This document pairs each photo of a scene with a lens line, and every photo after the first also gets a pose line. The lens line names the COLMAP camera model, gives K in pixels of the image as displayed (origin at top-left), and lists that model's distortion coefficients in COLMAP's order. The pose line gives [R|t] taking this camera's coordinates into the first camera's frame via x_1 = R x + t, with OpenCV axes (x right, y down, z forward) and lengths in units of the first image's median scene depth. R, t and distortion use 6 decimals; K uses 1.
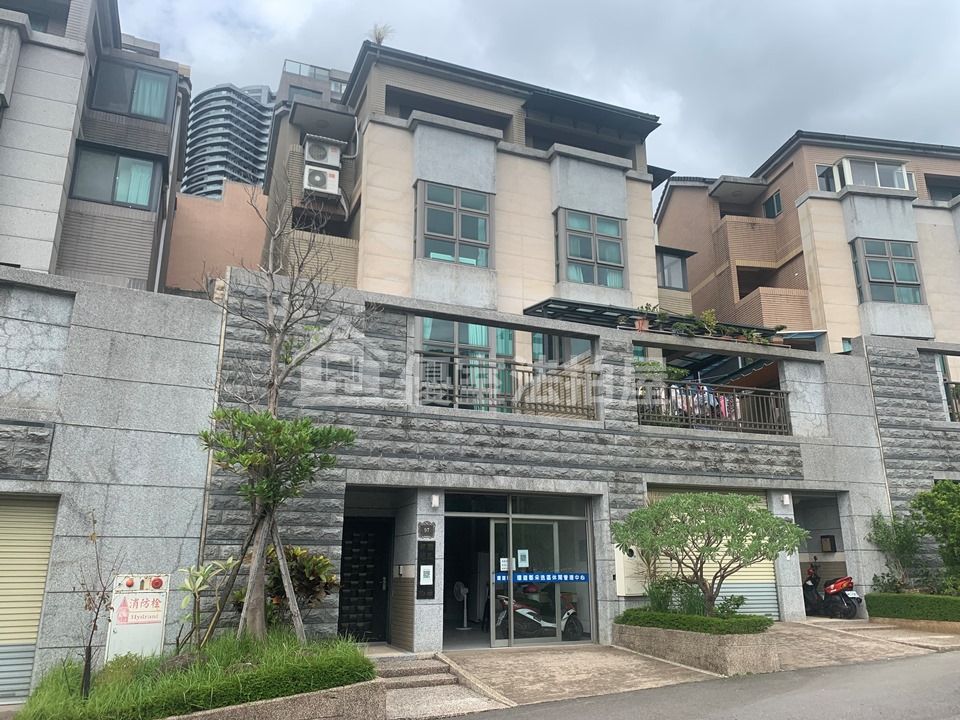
lens RADIAL K [[733.6, 0, 486.8], [0, 733.6, 356.6], [0, 0, 1]] dist [0.032192, -0.045611]
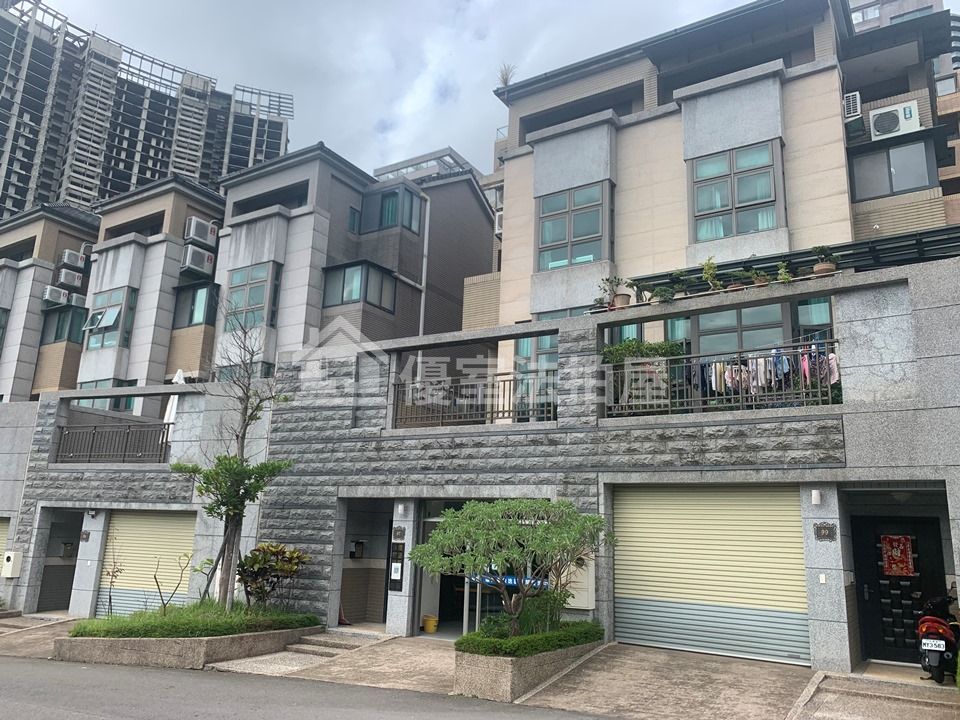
lens RADIAL K [[733.6, 0, 483.5], [0, 733.6, 359.9], [0, 0, 1]] dist [0.032192, -0.045611]
pose [[0.580094, -0.166846, -0.797279, 0.862317], [0.188789, 0.979684, -0.067656, 0.057344], [0.792369, -0.111271, 0.599808, 0.365756]]
